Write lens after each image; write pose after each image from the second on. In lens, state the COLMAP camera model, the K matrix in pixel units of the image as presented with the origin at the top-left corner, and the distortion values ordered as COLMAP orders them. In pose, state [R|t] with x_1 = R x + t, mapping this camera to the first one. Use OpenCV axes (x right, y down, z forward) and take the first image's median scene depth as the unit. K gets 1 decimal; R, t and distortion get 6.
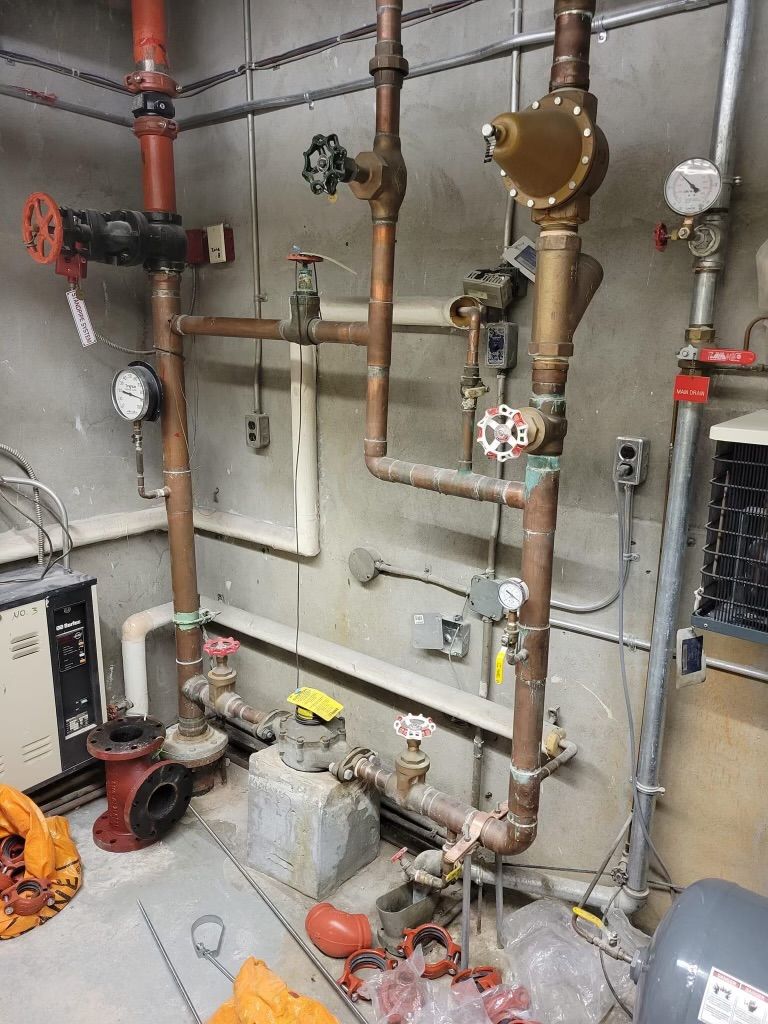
lens RADIAL K [[737.4, 0, 384.0], [0, 737.4, 512.0], [0, 0, 1]] dist [0.048478, 0.004077]
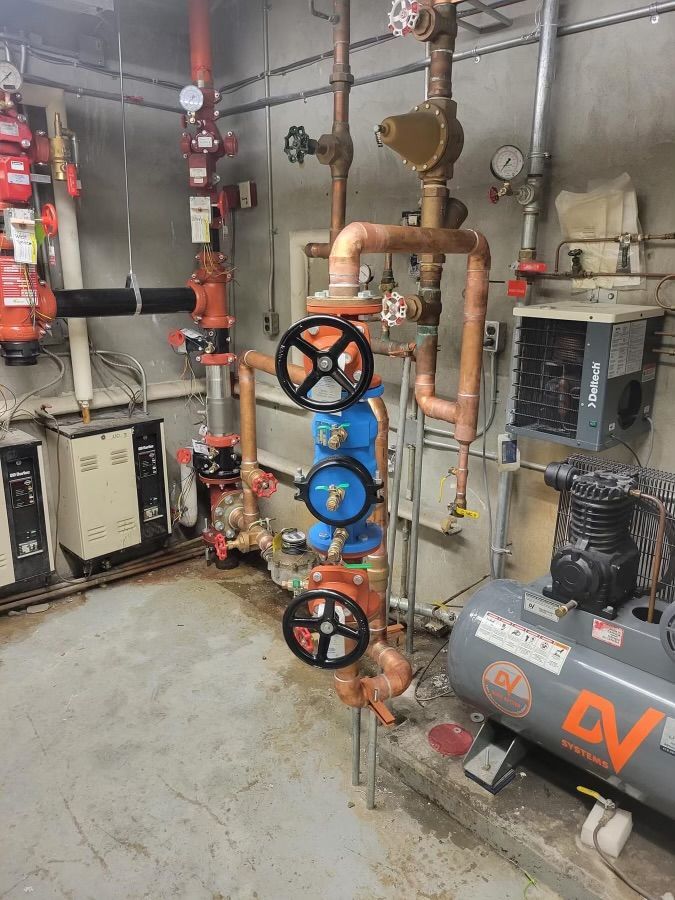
lens RADIAL K [[647.0, 0, 359.9], [0, 647.0, 471.1], [0, 0, 1]] dist [-0.033164, 0.114635]
pose [[0.994566, 0.038474, -0.096736, 0.203933], [-0.032920, 0.997752, 0.058377, 0.147073], [0.098764, -0.054875, 0.993597, -0.395171]]
